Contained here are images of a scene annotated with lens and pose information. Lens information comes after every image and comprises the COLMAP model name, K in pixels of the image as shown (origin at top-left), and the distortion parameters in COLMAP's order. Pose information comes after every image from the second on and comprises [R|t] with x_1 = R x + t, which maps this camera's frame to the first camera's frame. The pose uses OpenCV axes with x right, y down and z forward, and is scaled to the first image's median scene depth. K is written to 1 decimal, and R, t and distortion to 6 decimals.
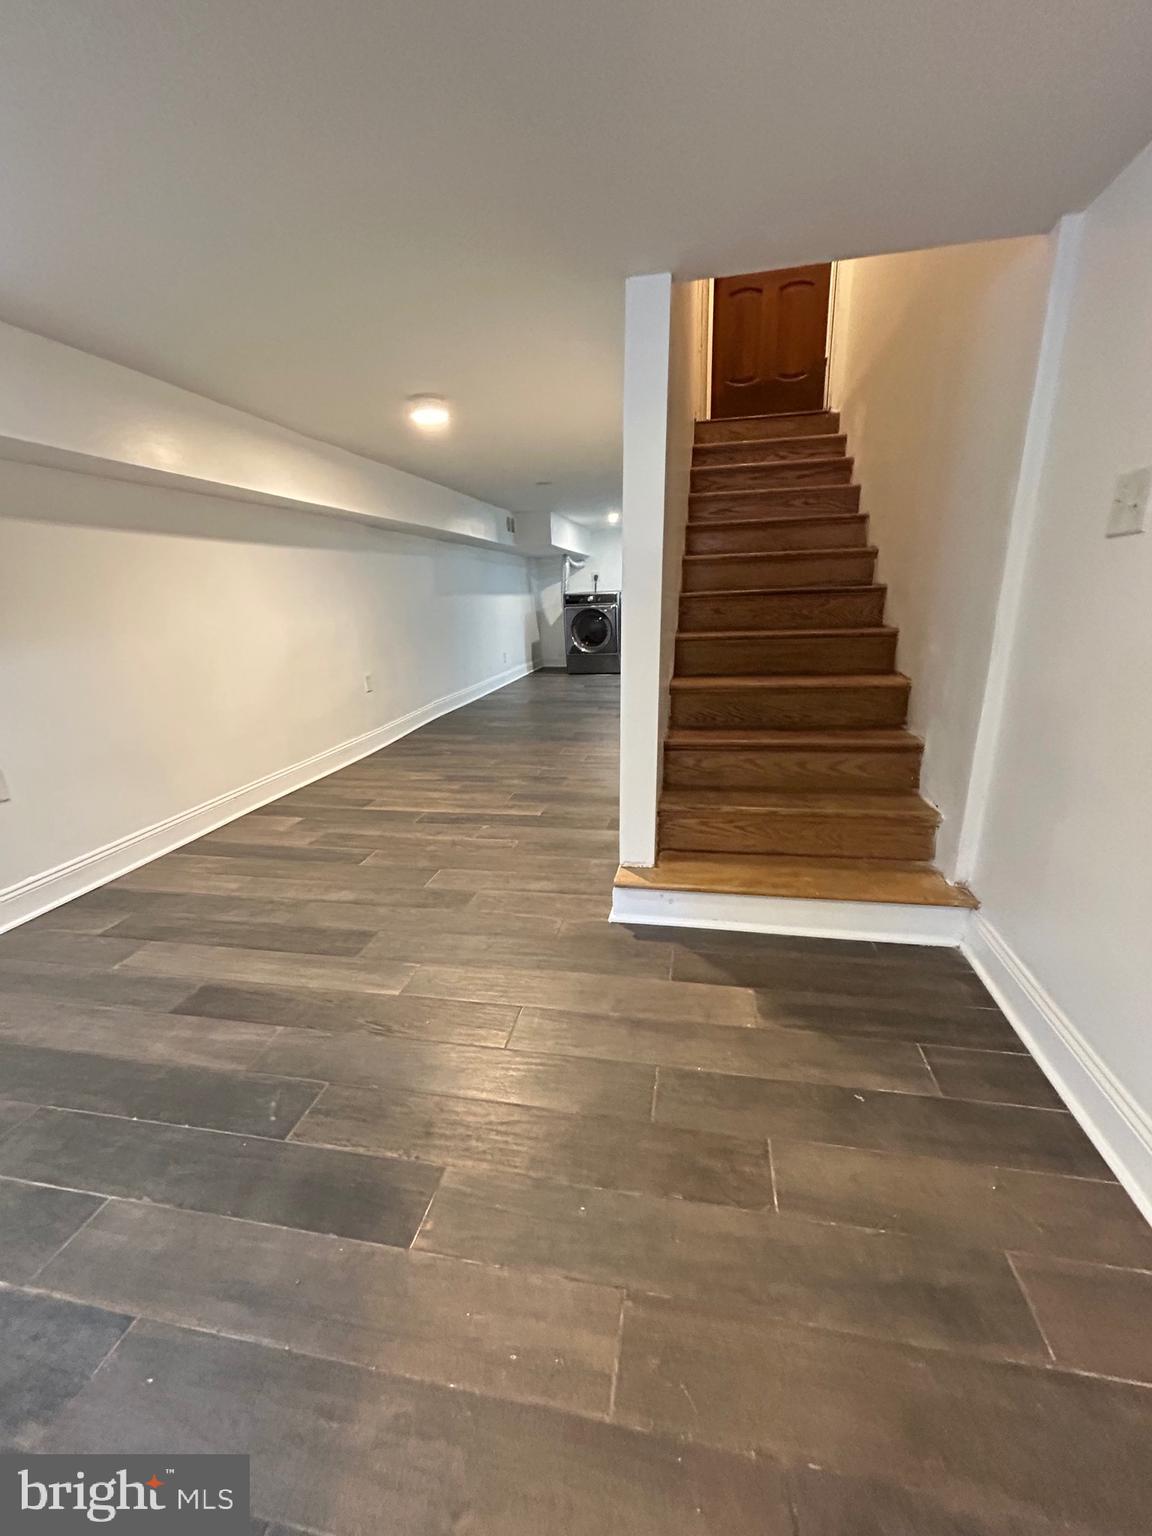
lens RADIAL K [[618.8, 0, 578.0], [0, 618.8, 769.3], [0, 0, 1]] dist [0.000162, 0.001083]
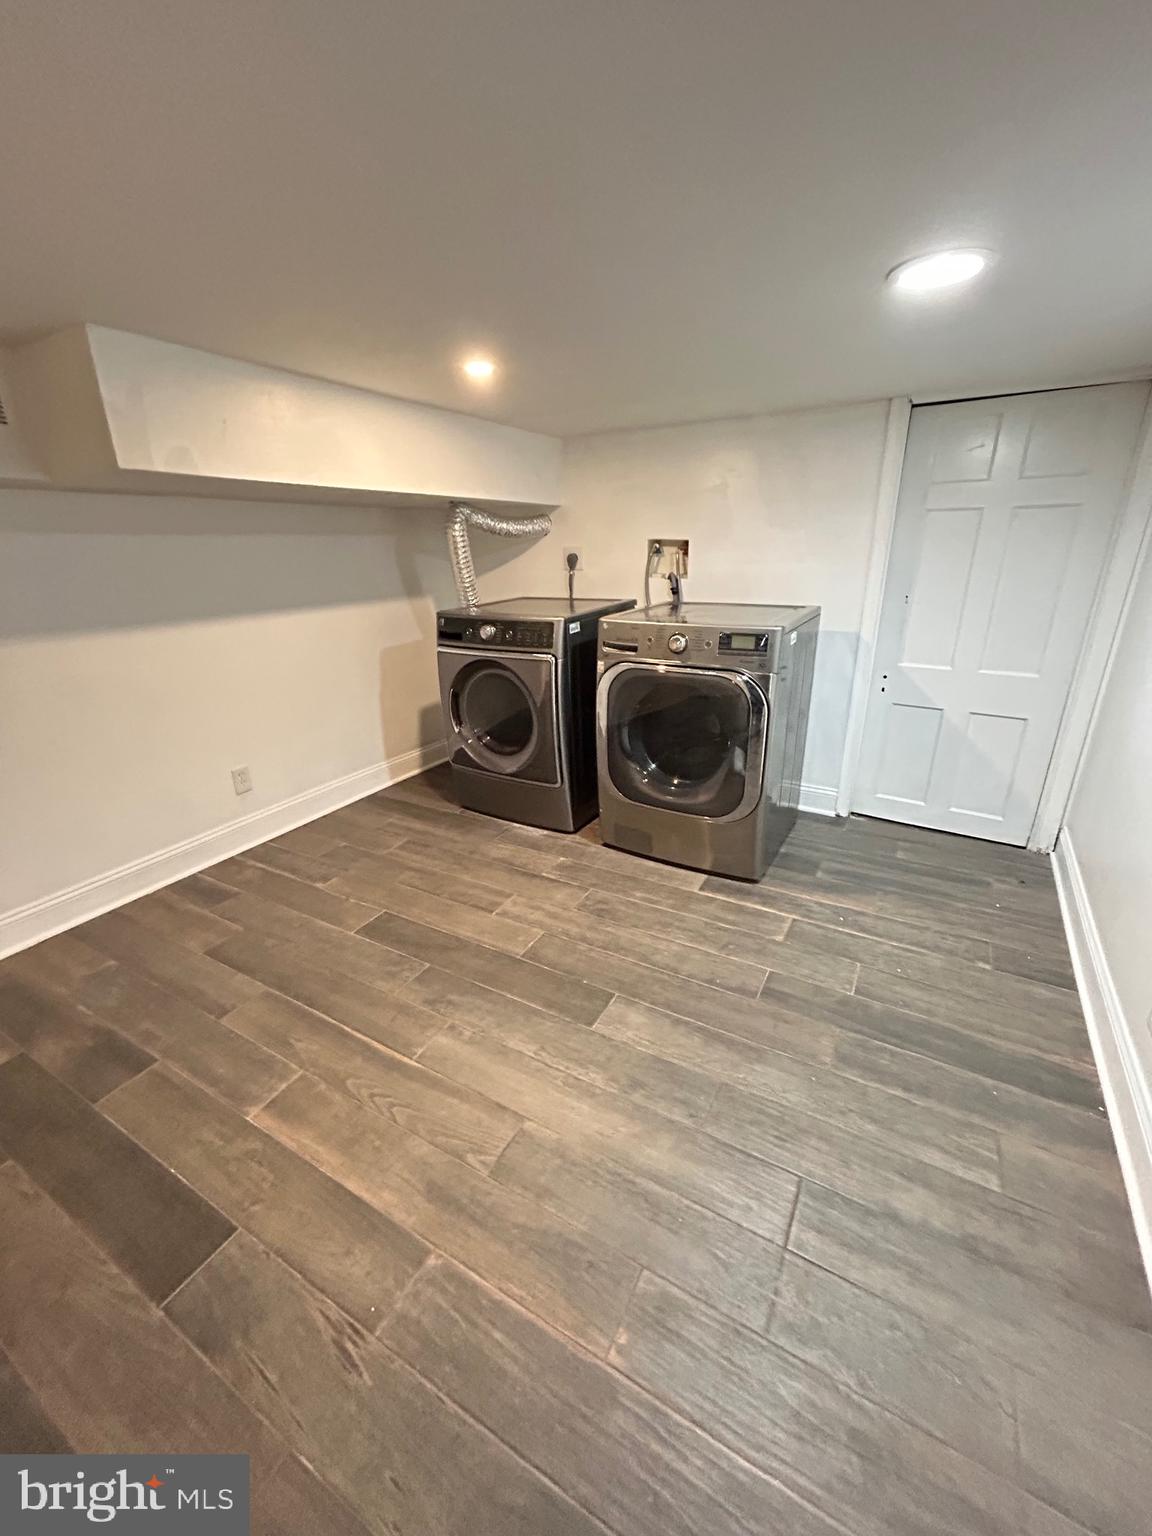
lens RADIAL K [[618.8, 0, 578.0], [0, 618.8, 769.3], [0, 0, 1]] dist [0.000162, 0.001083]
pose [[0.946461, 0.126629, -0.296944, 0.380082], [-0.100081, 0.989631, 0.103027, -0.491574], [0.306912, -0.067792, 0.949321, 1.383841]]
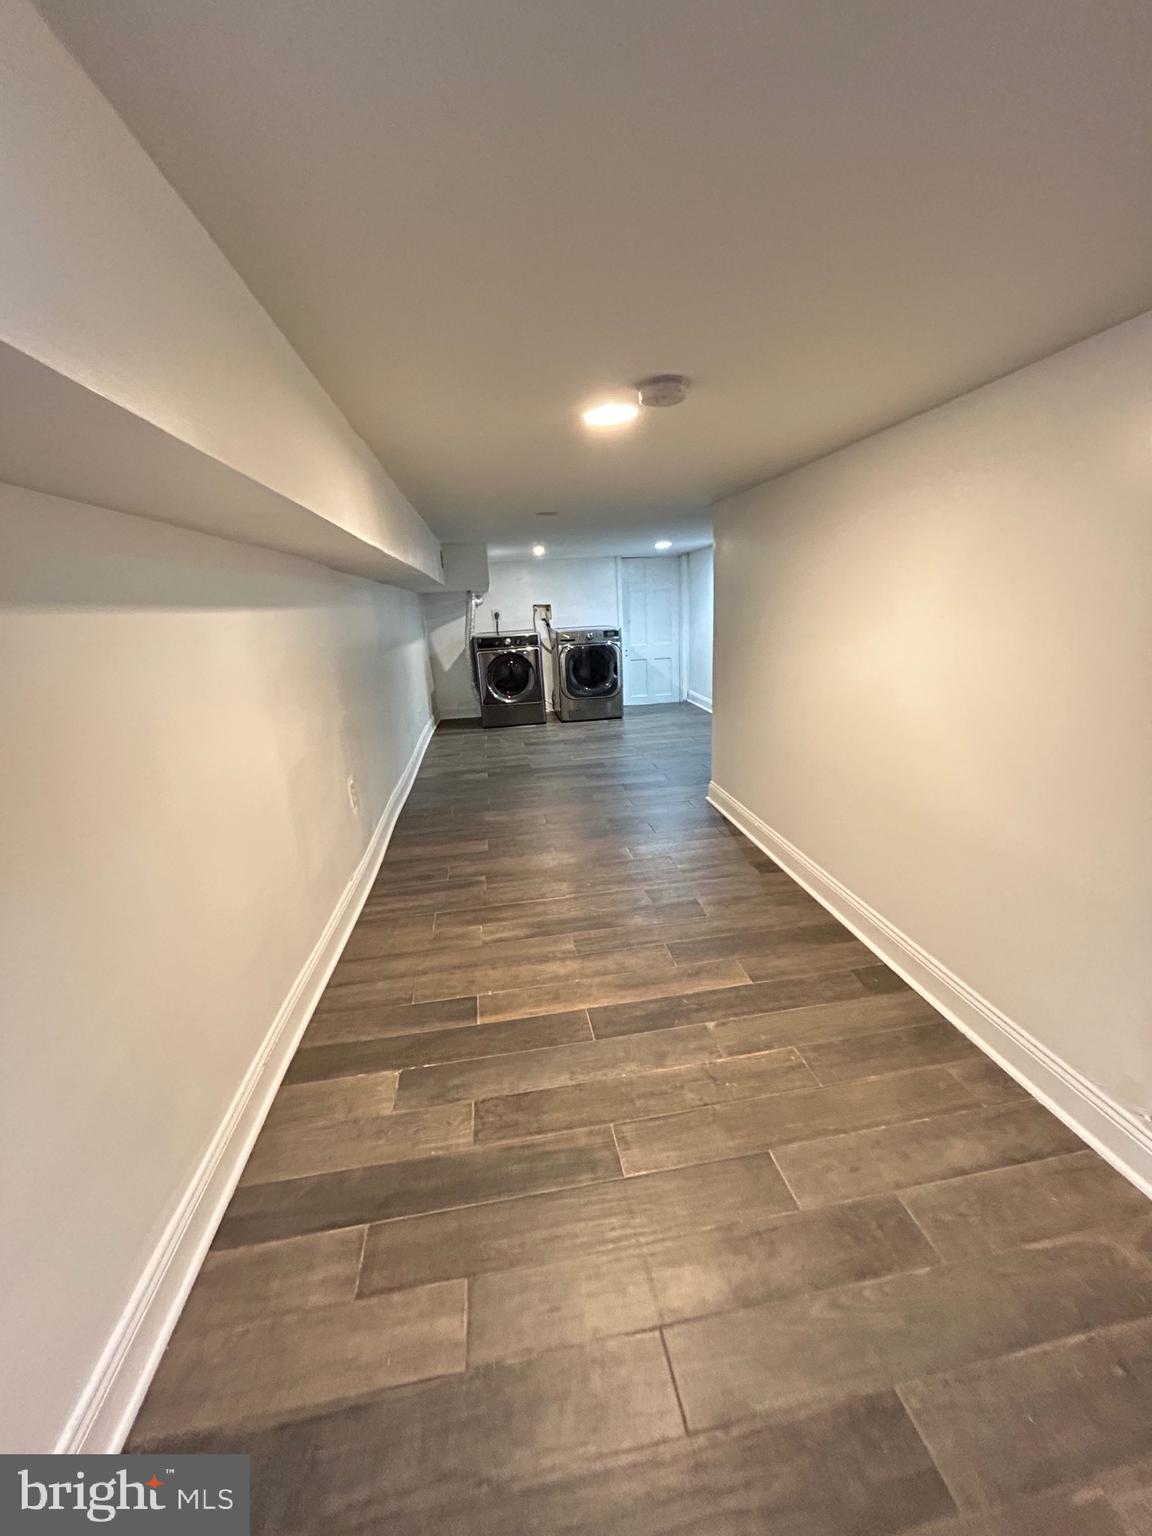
lens RADIAL K [[618.8, 0, 578.0], [0, 618.8, 769.3], [0, 0, 1]] dist [0.000162, 0.001083]
pose [[0.939377, -0.102218, 0.327295, -0.388474], [0.112261, 0.993608, -0.011888, -0.156421], [-0.323988, 0.047910, 0.944847, 0.323518]]
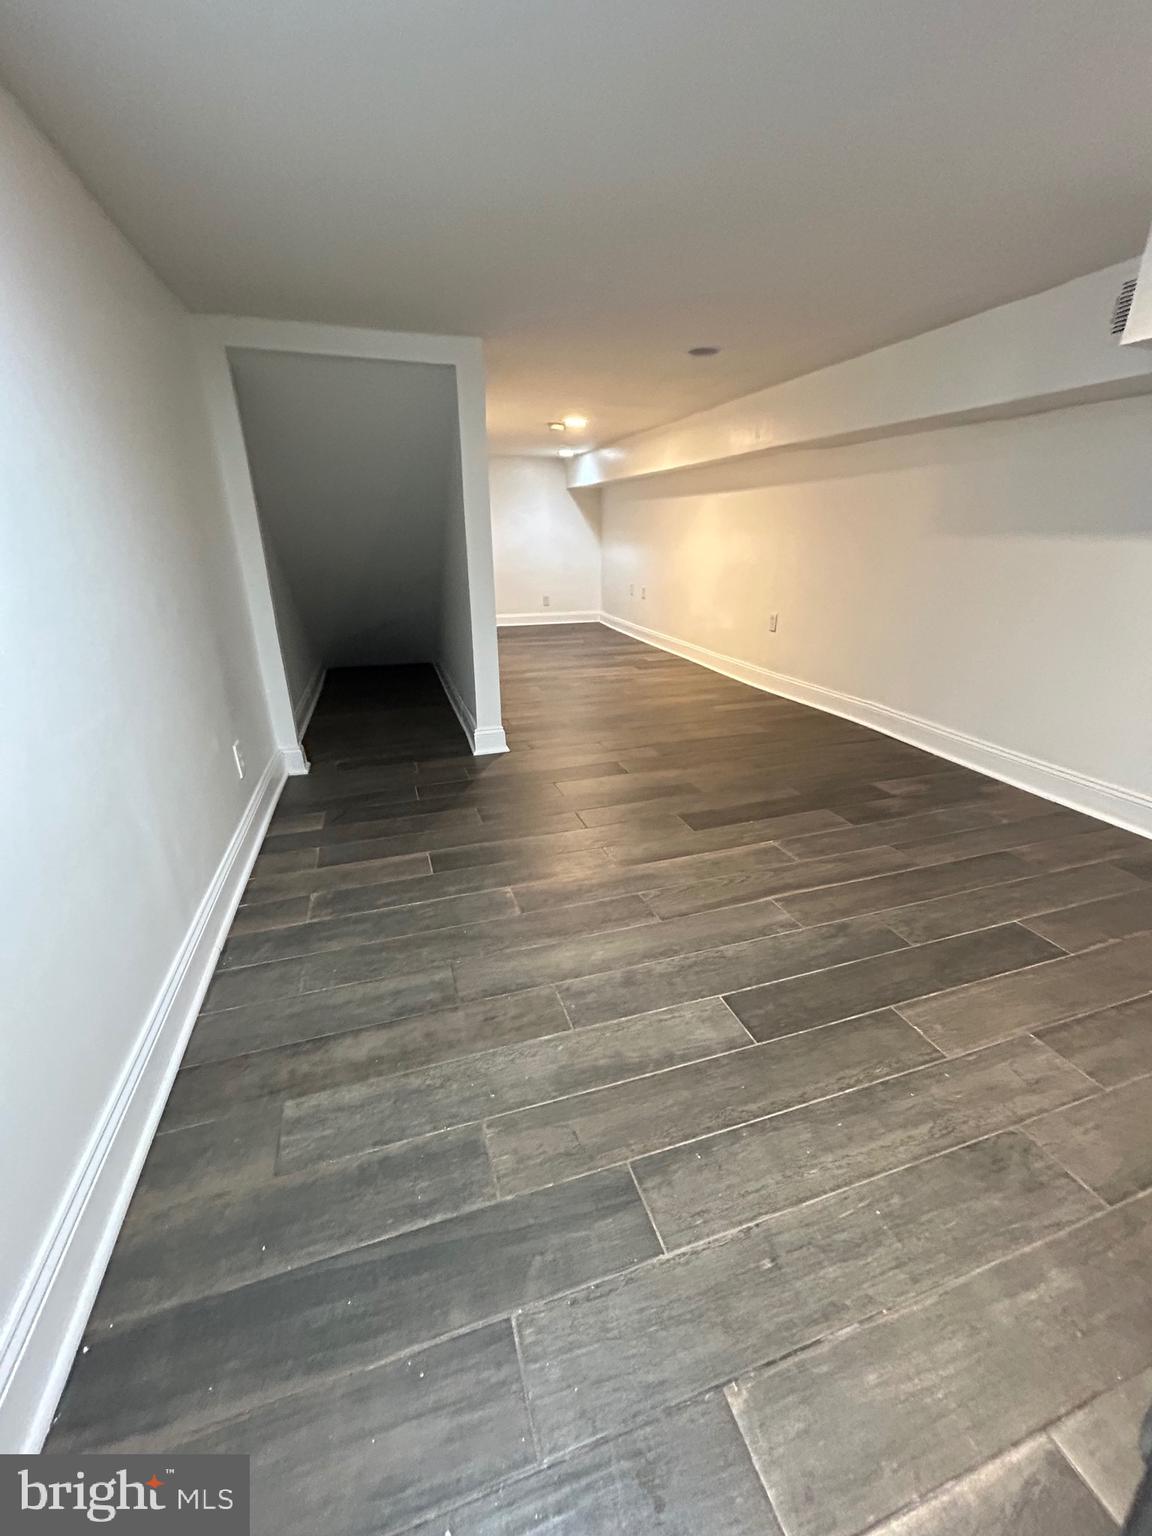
lens RADIAL K [[618.8, 0, 578.0], [0, 618.8, 769.3], [0, 0, 1]] dist [0.000162, 0.001083]
pose [[-0.872545, 0.209169, -0.441491, 0.505921], [-0.103696, 0.803814, 0.585773, -0.597800], [0.477402, 0.556894, -0.679674, 1.980075]]
